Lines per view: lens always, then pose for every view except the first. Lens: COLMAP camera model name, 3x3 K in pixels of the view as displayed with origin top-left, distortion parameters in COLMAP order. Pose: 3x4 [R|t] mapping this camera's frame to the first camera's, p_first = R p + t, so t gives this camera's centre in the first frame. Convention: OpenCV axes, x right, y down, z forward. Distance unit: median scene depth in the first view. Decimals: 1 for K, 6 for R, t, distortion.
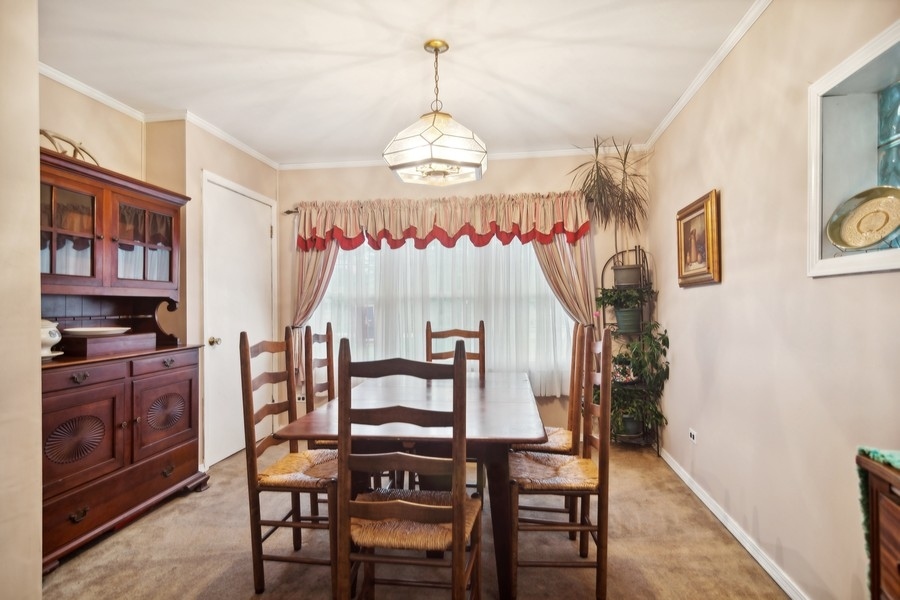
lens RADIAL K [[487.5, 0, 446.4], [0, 487.5, 301.2], [0, 0, 1]] dist [0.001054, 0.000356]
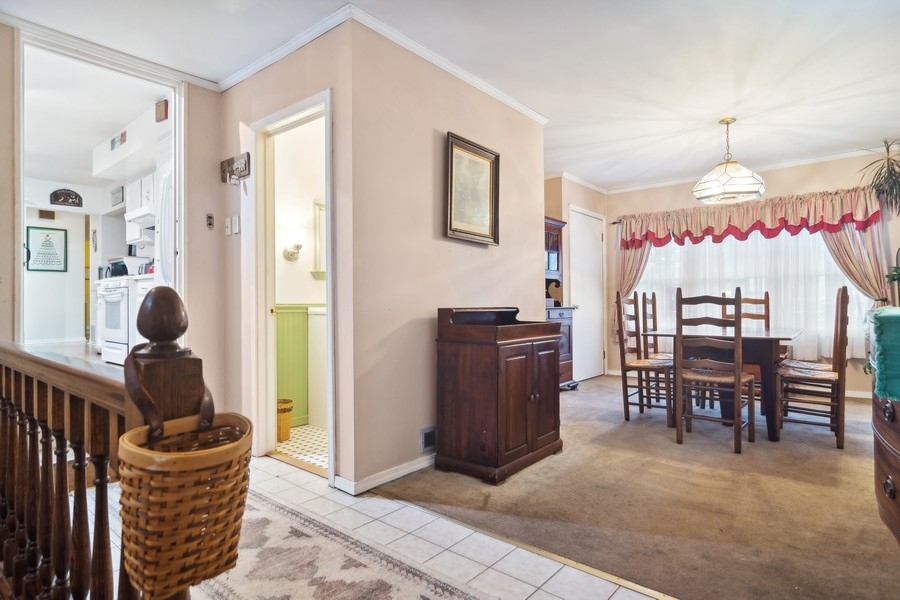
lens RADIAL K [[487.5, 0, 454.3], [0, 487.5, 295.6], [0, 0, 1]] dist [0.001054, 0.000356]
pose [[0.853127, -0.006470, -0.521664, 0.028875], [0.003432, 0.999971, -0.006790, 0.045653], [0.521692, 0.004002, 0.853124, -0.531901]]
